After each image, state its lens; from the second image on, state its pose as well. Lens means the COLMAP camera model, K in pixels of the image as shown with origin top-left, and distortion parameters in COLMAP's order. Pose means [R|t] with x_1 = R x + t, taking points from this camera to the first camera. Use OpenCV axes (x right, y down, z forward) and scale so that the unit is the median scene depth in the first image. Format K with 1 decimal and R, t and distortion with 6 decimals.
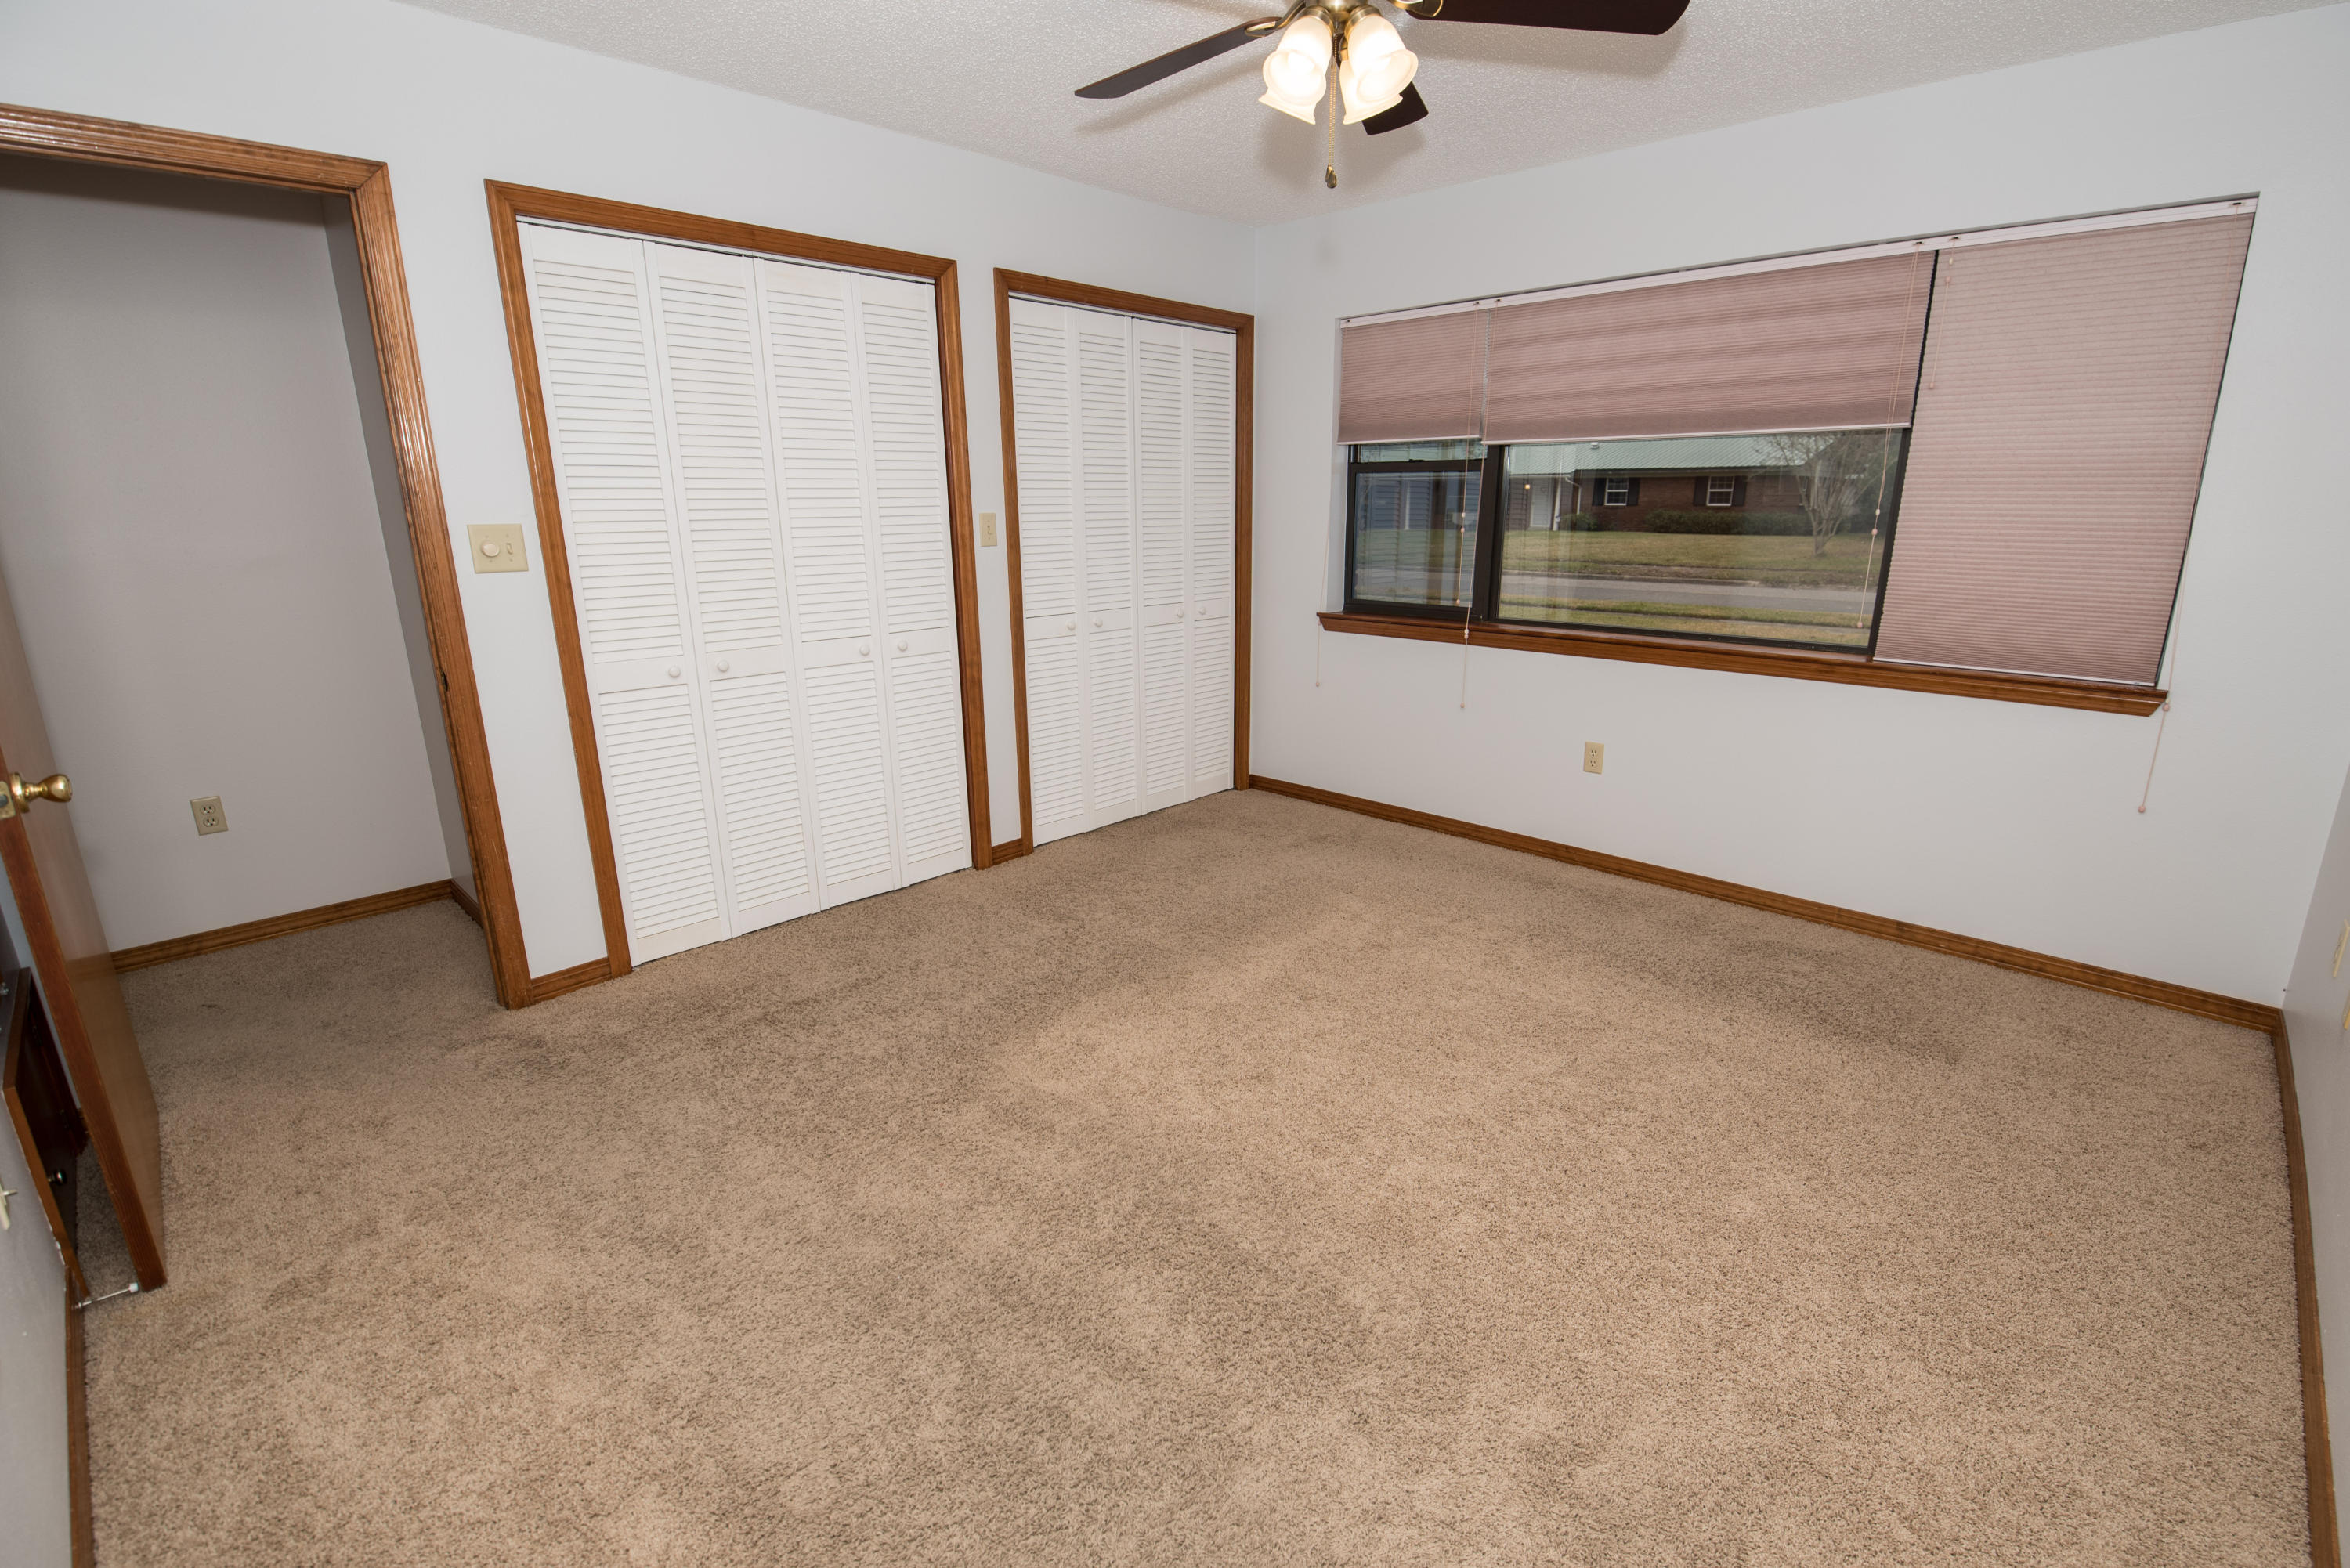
lens RADIAL K [[1042.6, 0, 1172.9], [0, 1042.6, 770.8], [0, 0, 1]] dist [-0.001532, -0.005690]
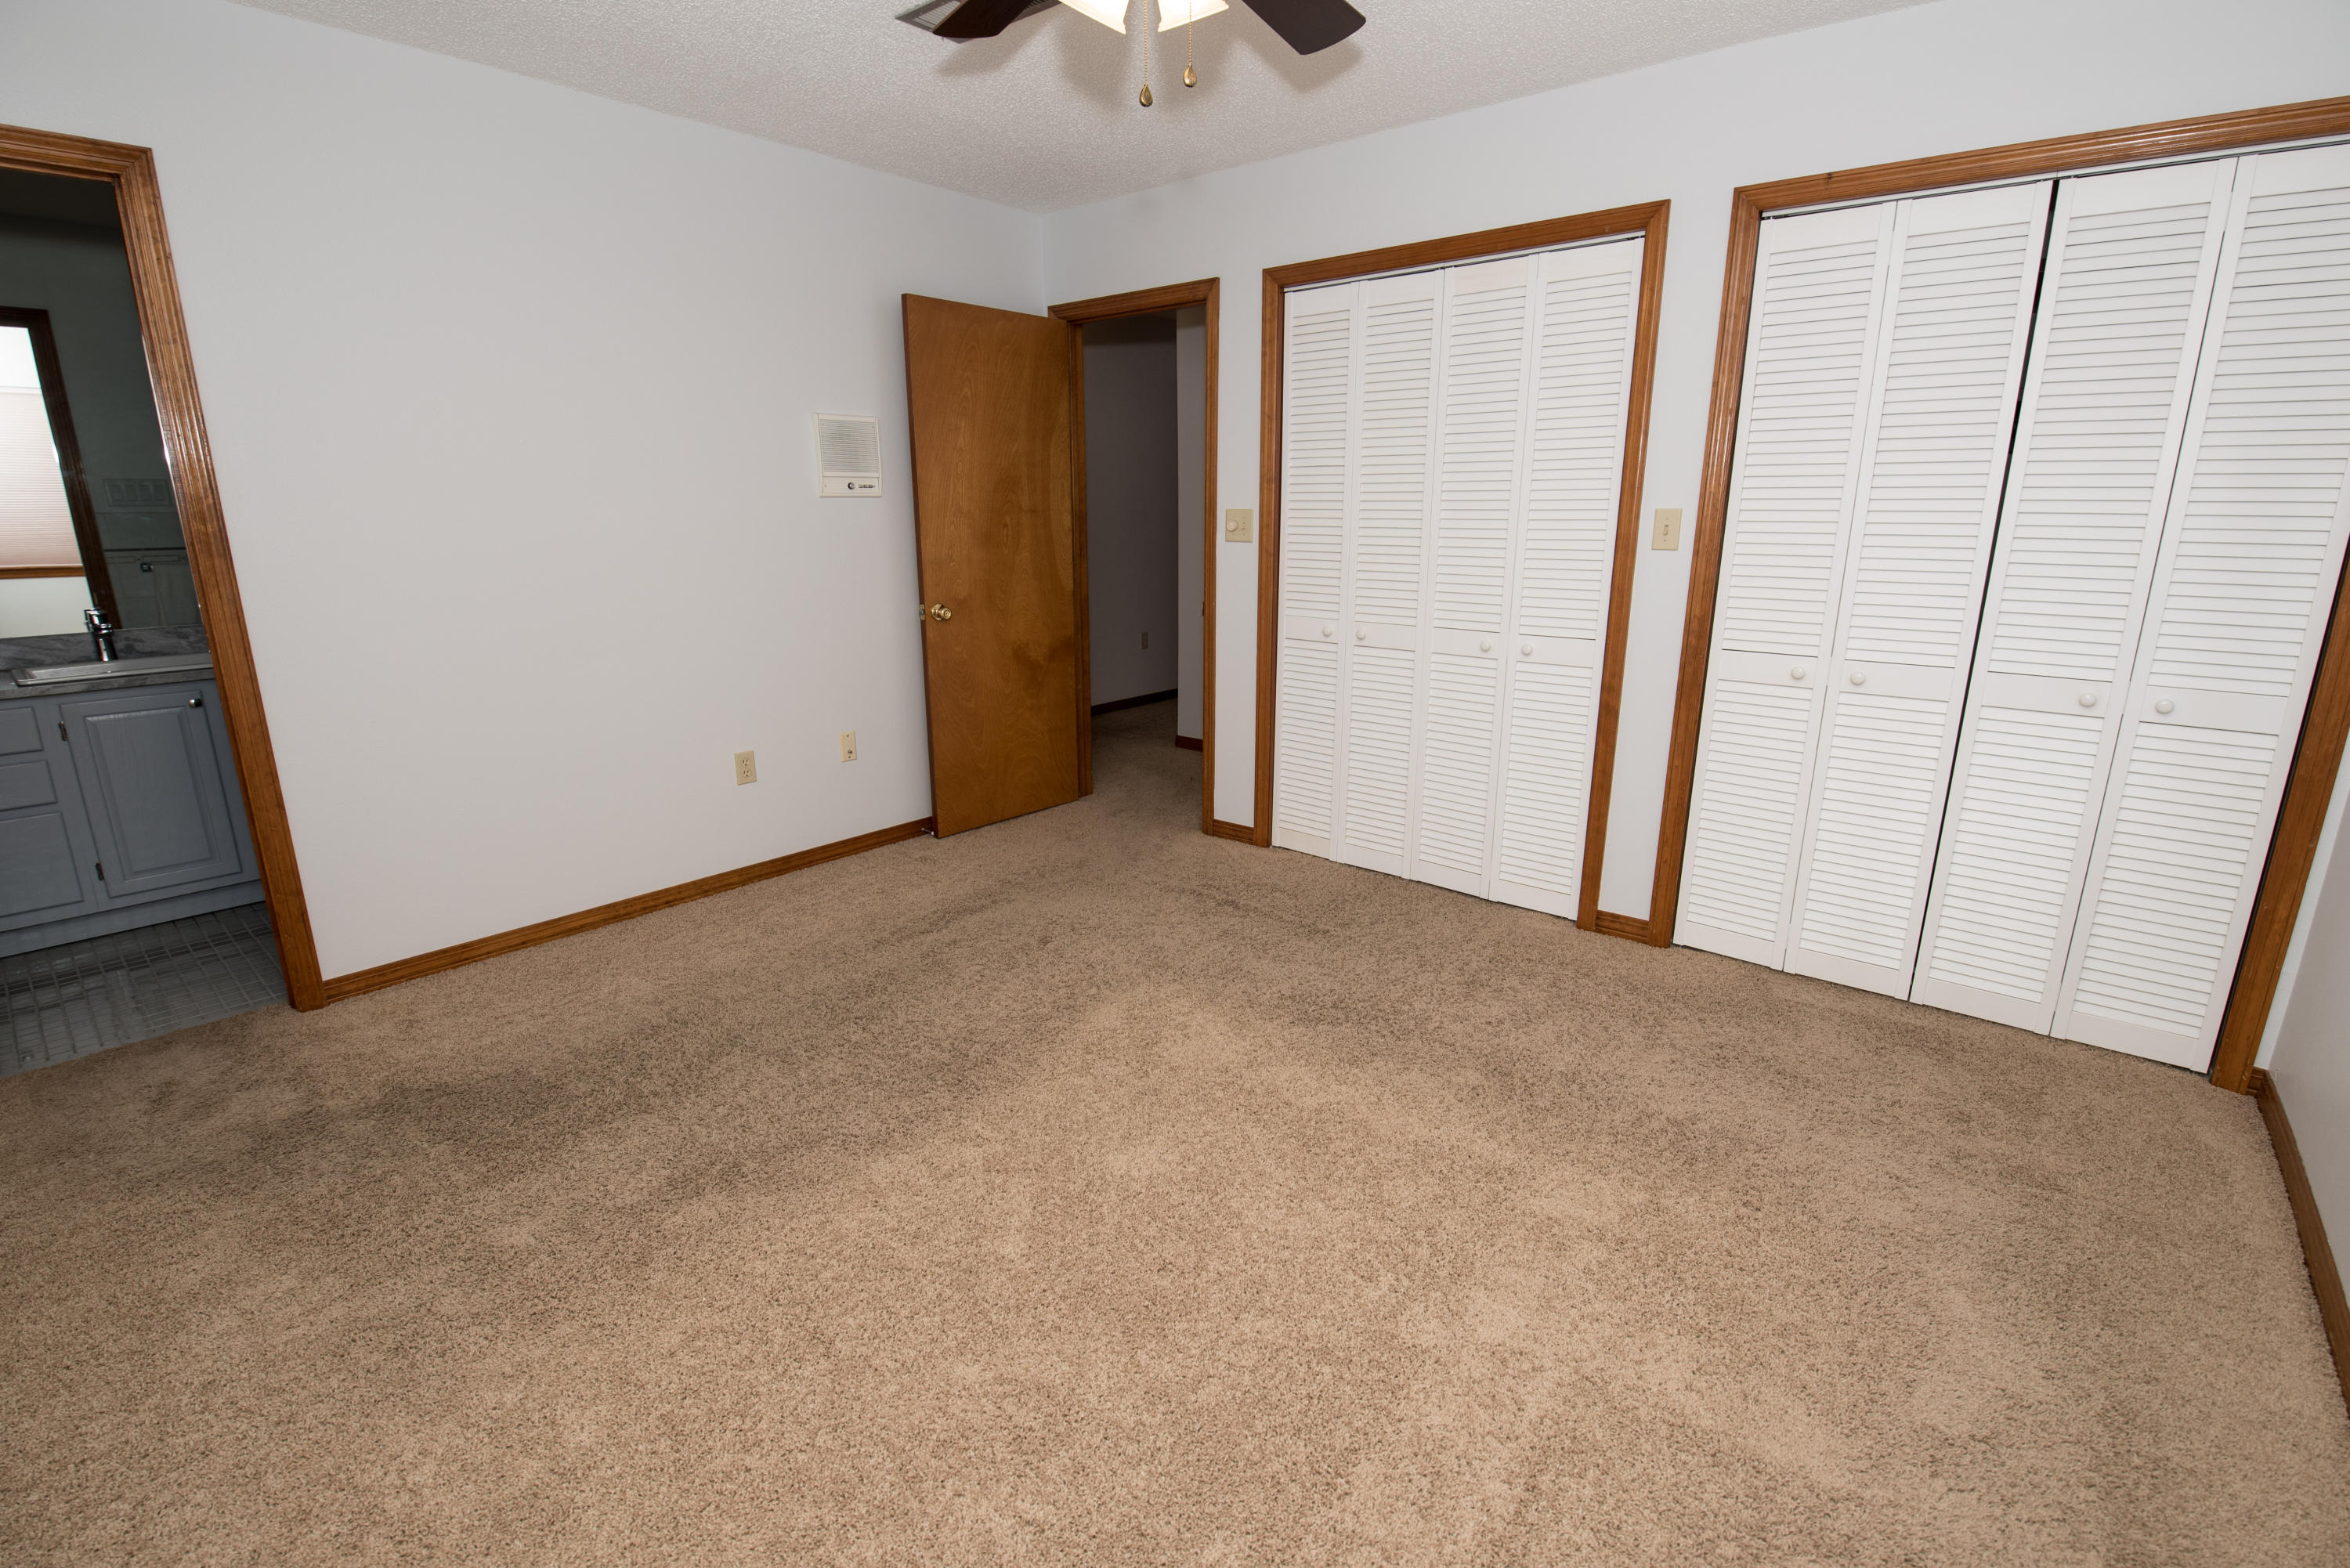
lens RADIAL K [[1042.6, 0, 1172.9], [0, 1042.6, 770.8], [0, 0, 1]] dist [-0.001532, -0.005690]
pose [[0.076033, 0.256530, -0.963541, 0.693627], [-0.250071, 0.940360, 0.230626, -0.167488], [0.965237, 0.223419, 0.135649, 0.645748]]
